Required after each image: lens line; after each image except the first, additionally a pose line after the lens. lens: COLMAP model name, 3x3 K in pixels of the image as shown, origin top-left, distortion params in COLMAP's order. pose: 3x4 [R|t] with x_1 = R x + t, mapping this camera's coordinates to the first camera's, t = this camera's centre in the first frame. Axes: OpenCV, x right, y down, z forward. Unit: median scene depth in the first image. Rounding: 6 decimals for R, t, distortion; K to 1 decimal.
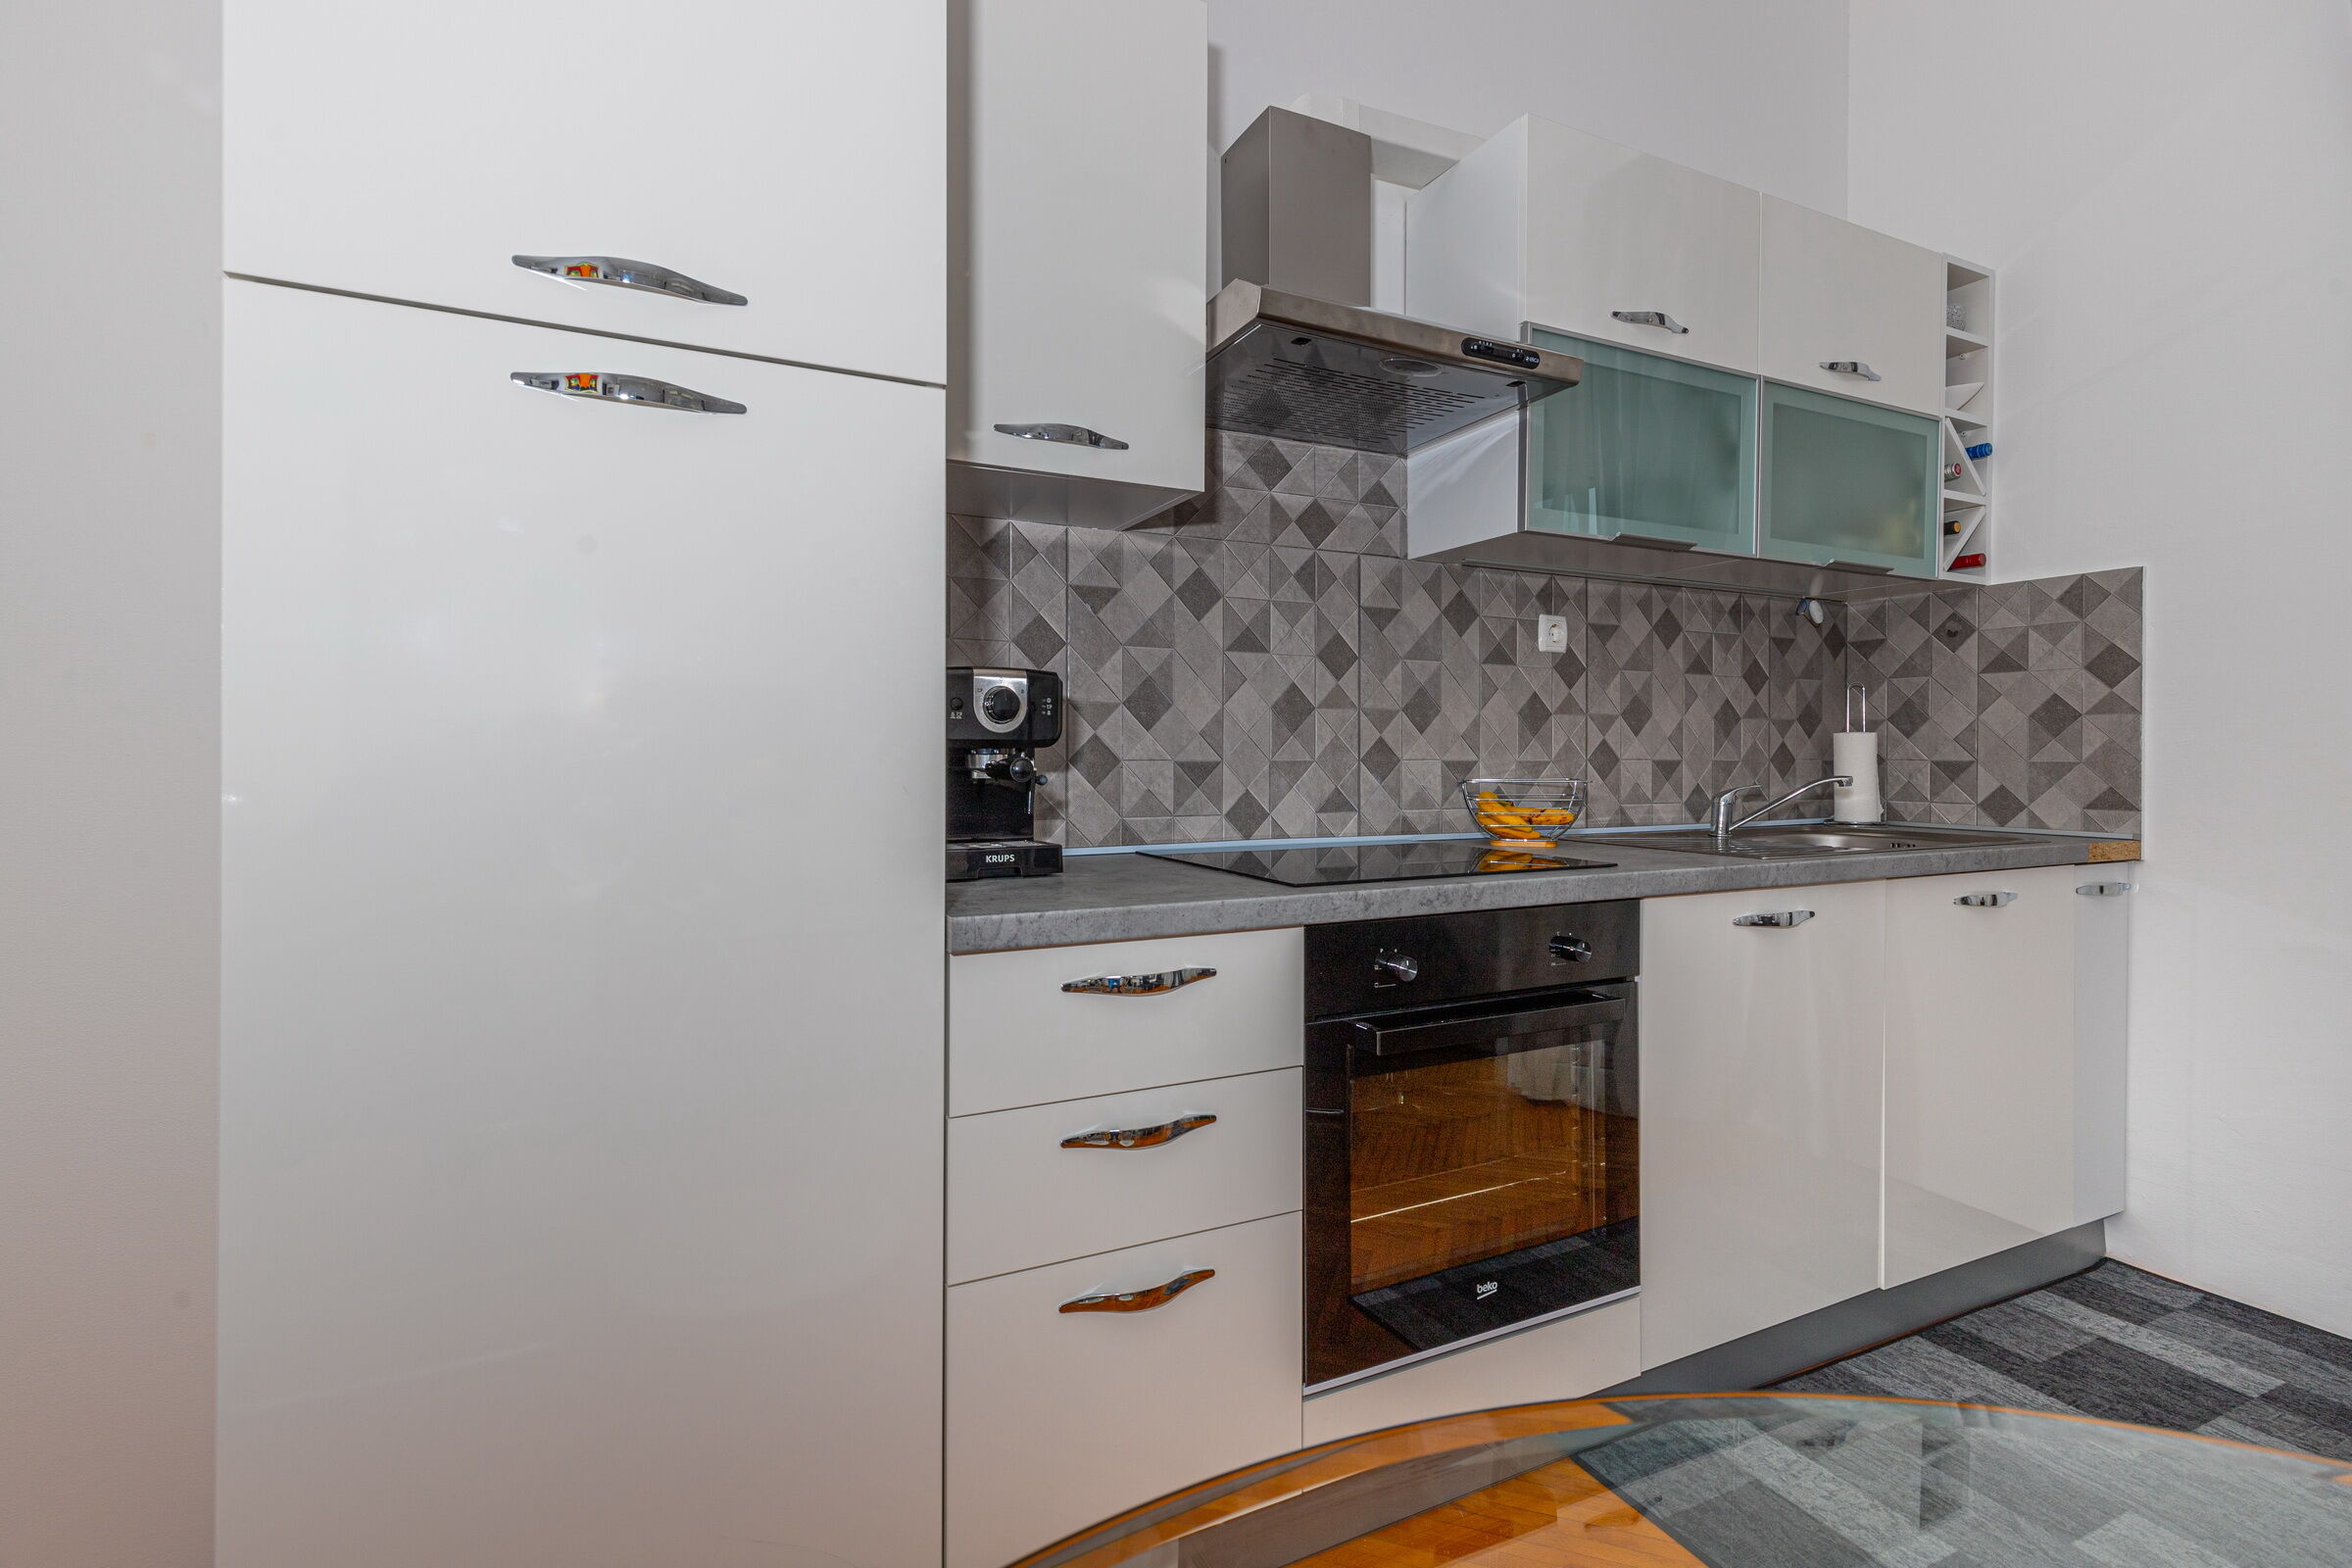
lens RADIAL K [[1079.8, 0, 1173.5], [0, 1079.8, 767.4], [0, 0, 1]] dist [0.011494, -0.003150]
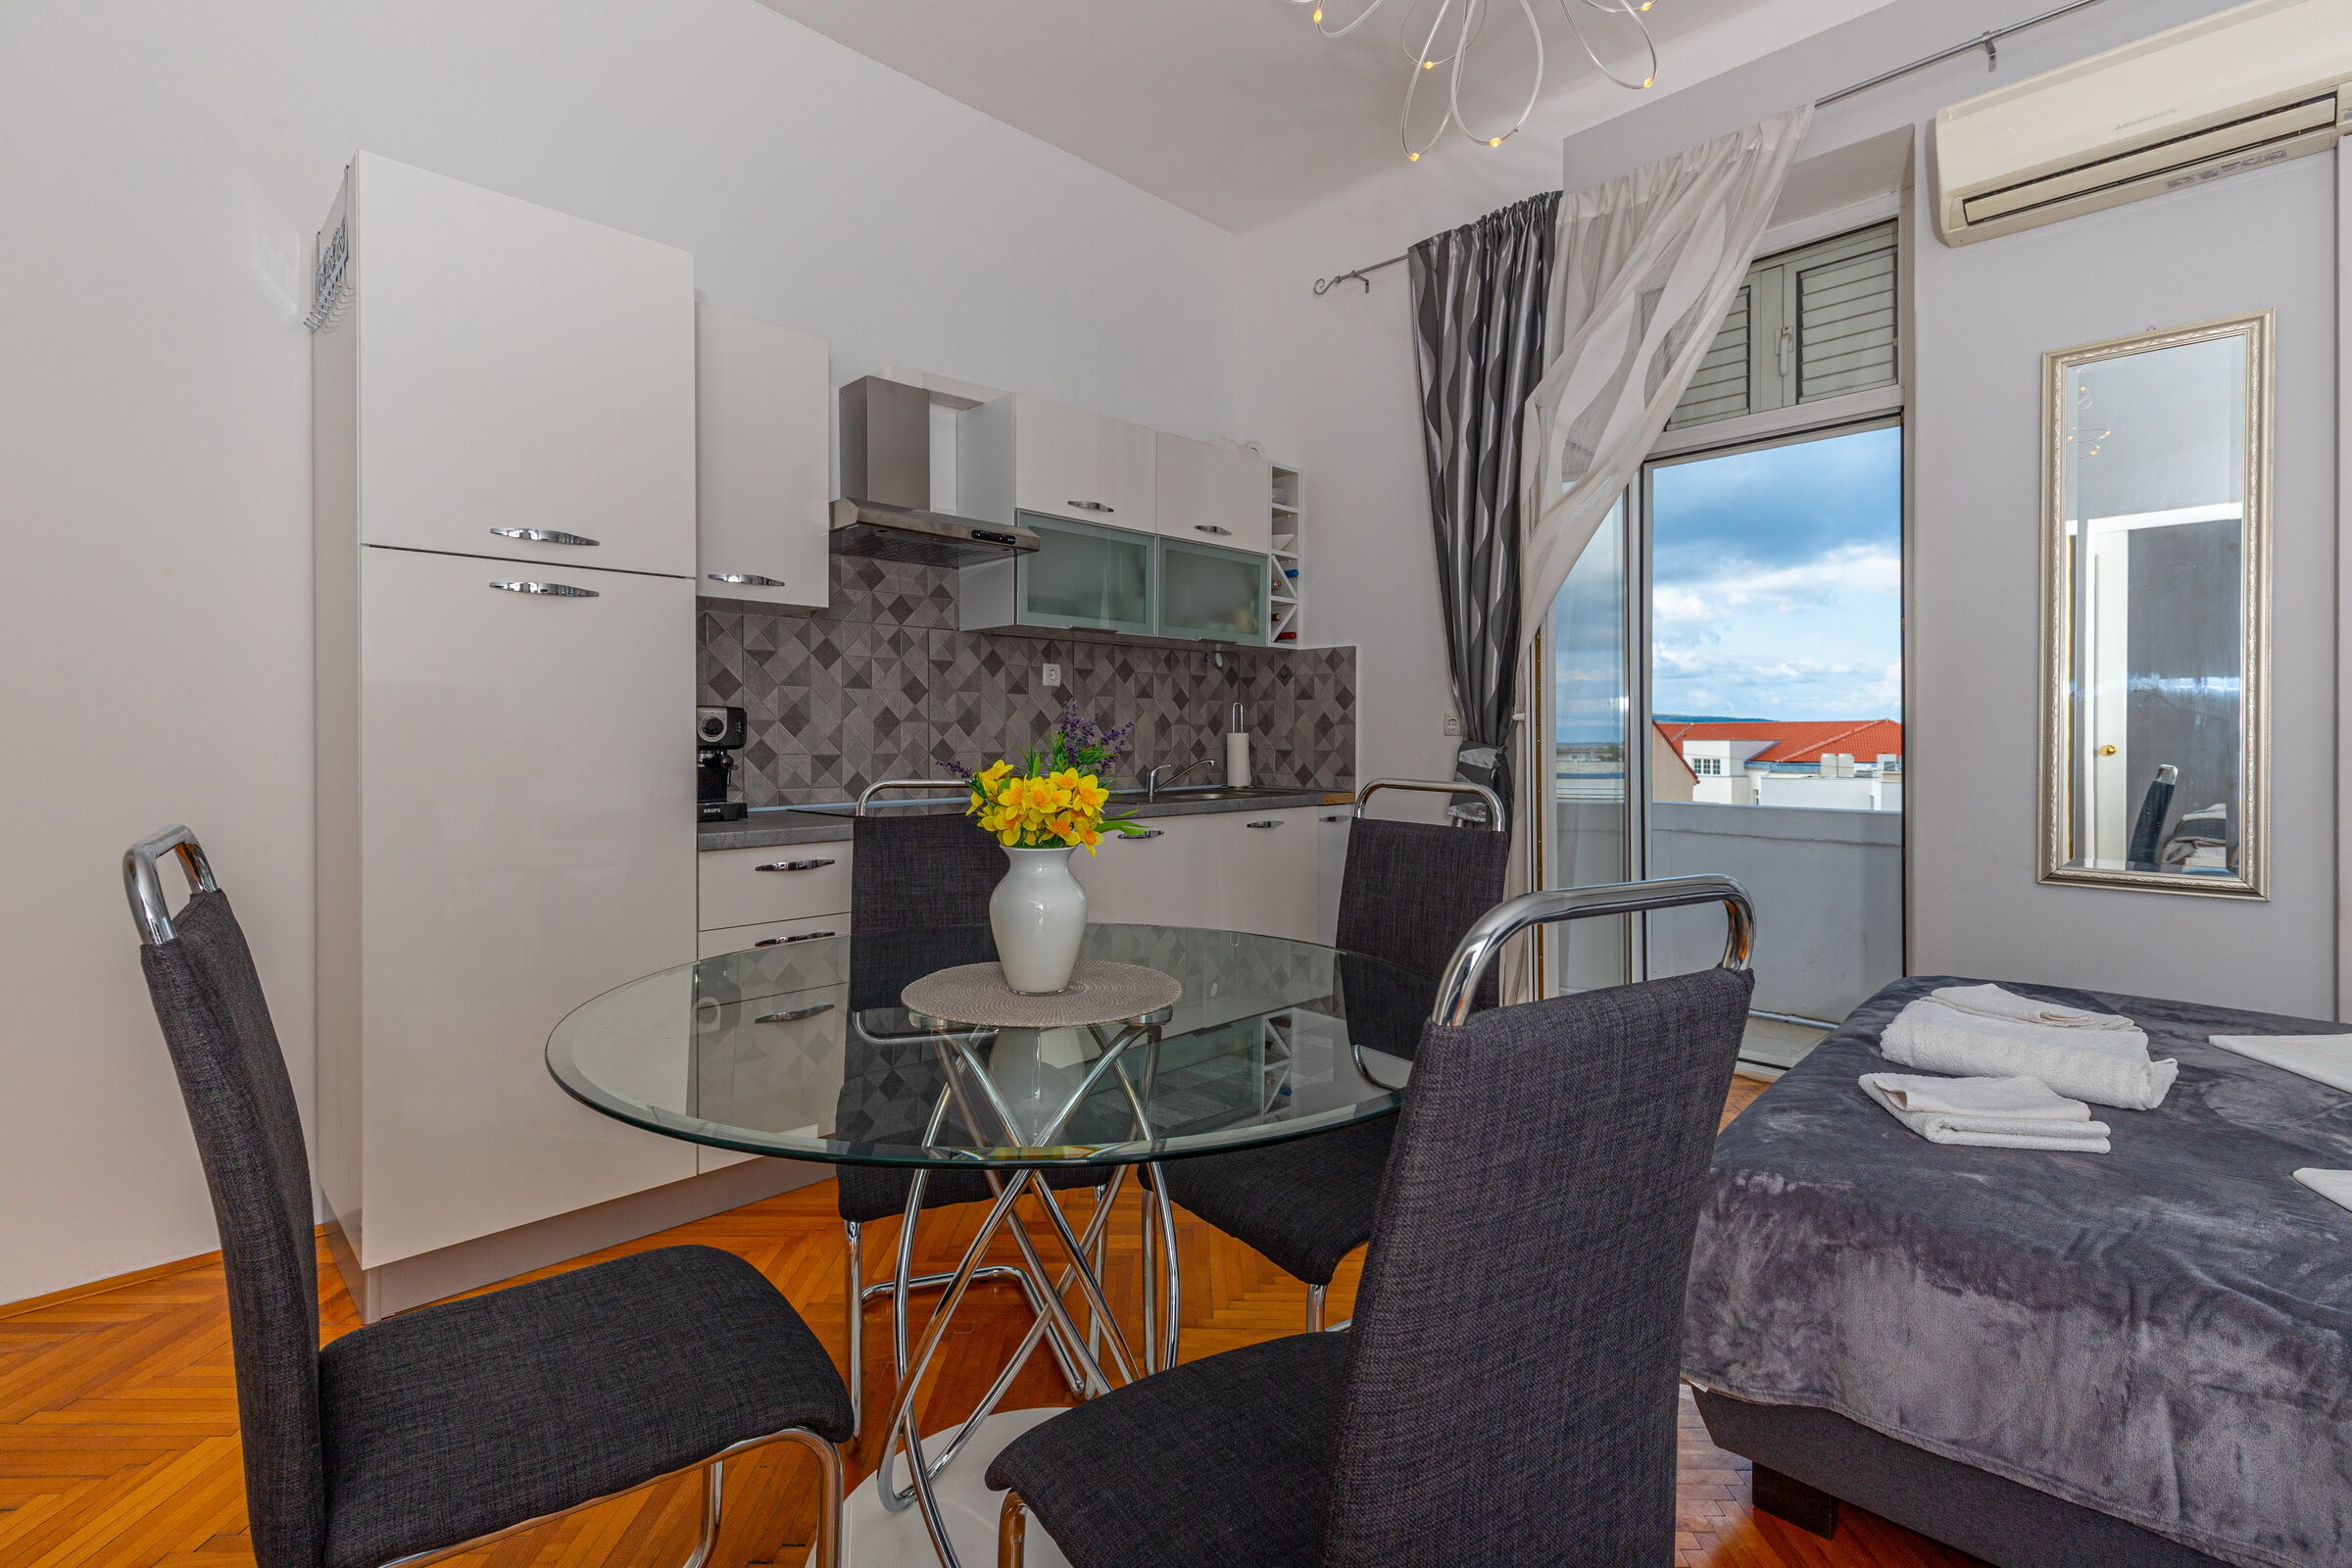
lens RADIAL K [[1079.8, 0, 1172.5], [0, 1079.8, 742.5], [0, 0, 1]] dist [0.011494, -0.003150]
pose [[0.946692, -0.004466, 0.322110, -0.008078], [0.006640, 0.999962, -0.005652, -0.010309], [-0.322073, 0.007490, 0.946685, -0.670896]]
